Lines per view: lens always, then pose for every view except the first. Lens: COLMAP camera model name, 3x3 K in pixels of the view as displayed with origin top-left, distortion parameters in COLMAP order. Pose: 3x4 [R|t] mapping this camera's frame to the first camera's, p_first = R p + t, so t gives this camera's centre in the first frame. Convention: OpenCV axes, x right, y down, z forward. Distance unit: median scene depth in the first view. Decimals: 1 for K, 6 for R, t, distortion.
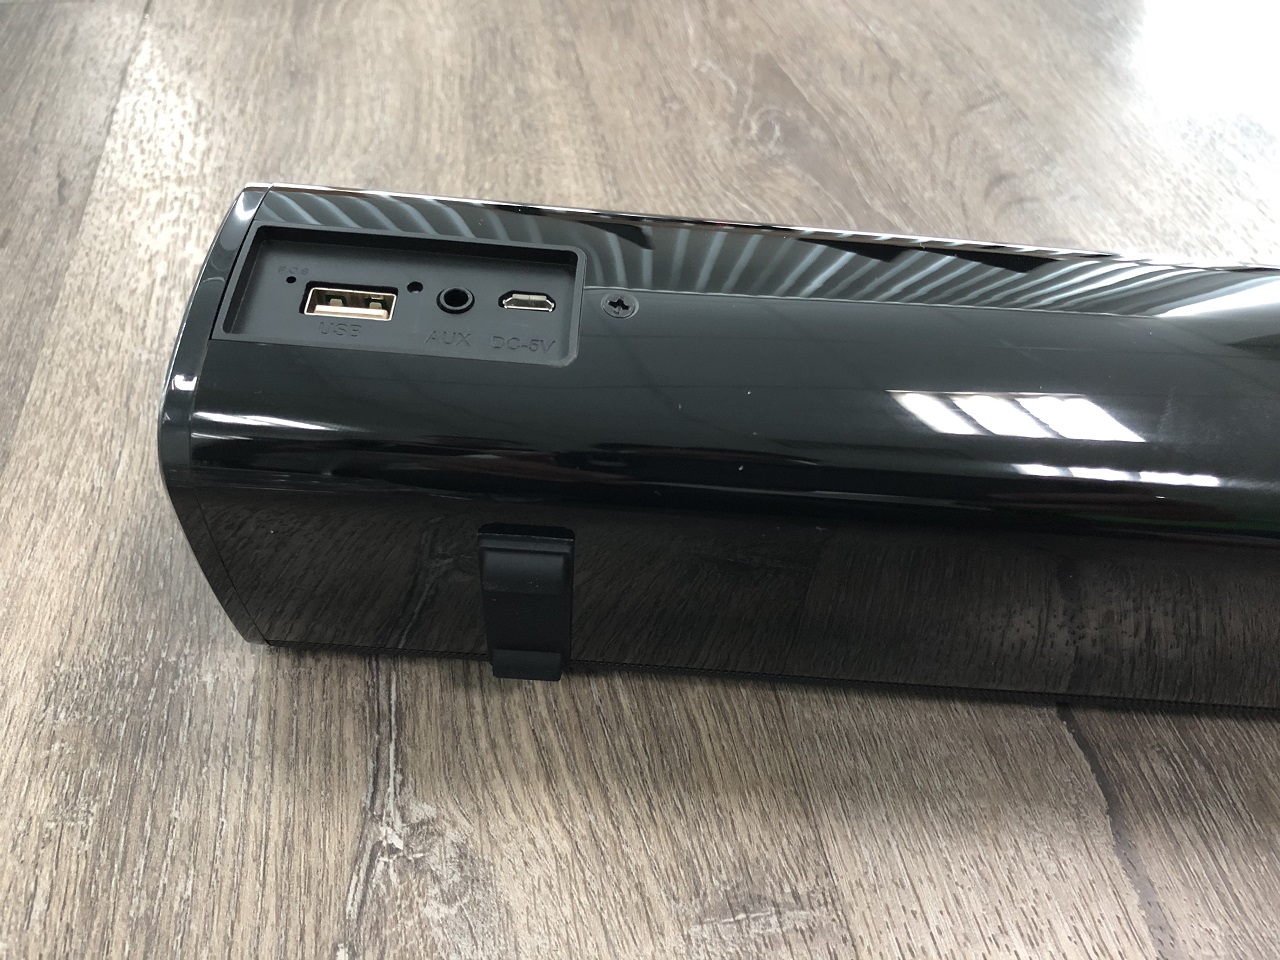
lens RADIAL K [[1081.6, 0, 640.0], [0, 1081.6, 480.0], [0, 0, 1]] dist [-0.003228, 0.001436]
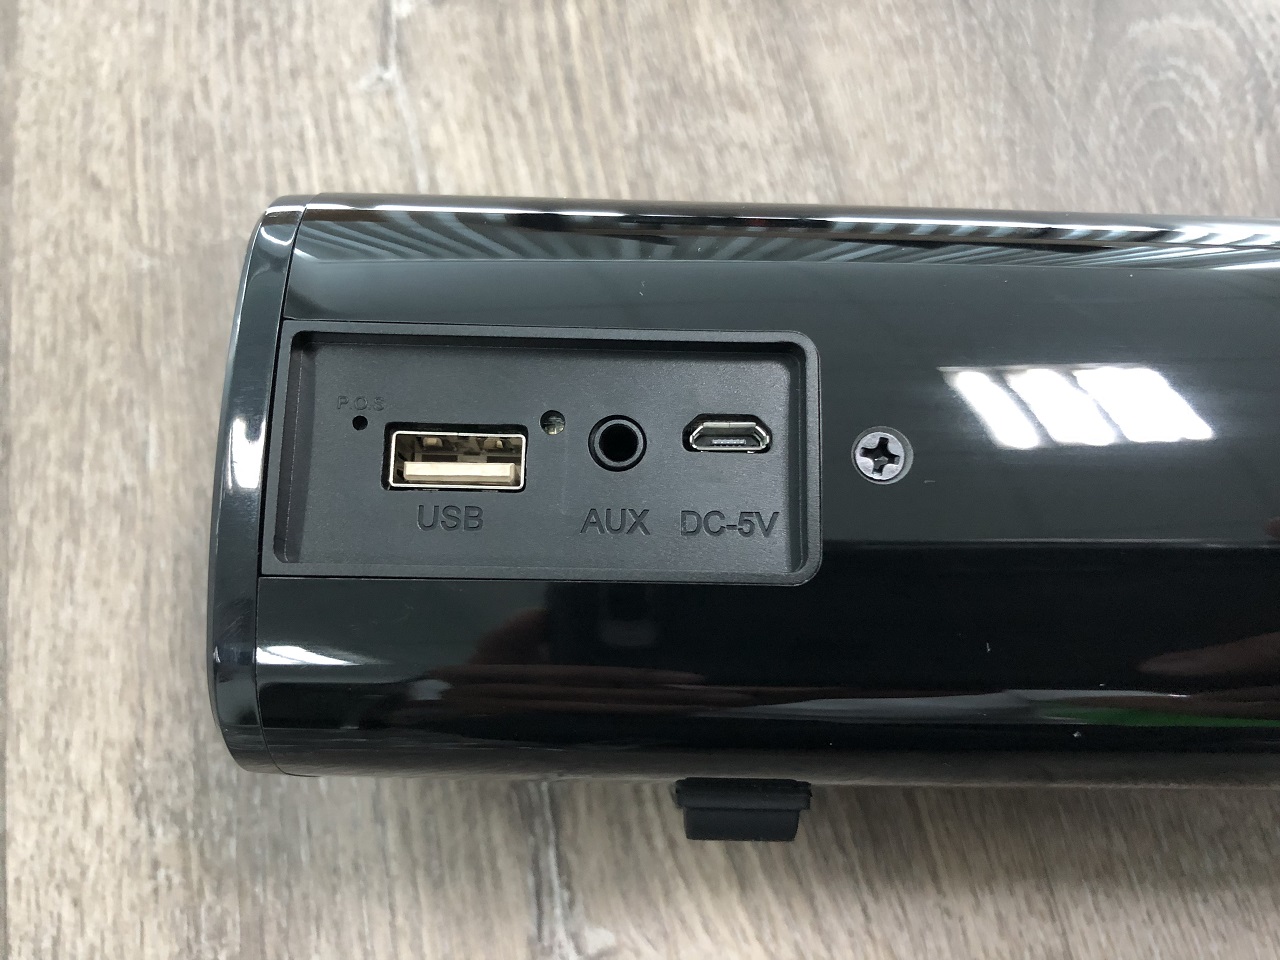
lens RADIAL K [[1097.7, 0, 640.0], [0, 1097.7, 480.0], [0, 0, 1]] dist [-0.013419, -0.007228]
pose [[0.997976, -0.034293, -0.053553, -0.107097], [0.052743, 0.916818, 0.395807, -0.350970], [0.035525, -0.397830, 0.916771, 0.344432]]
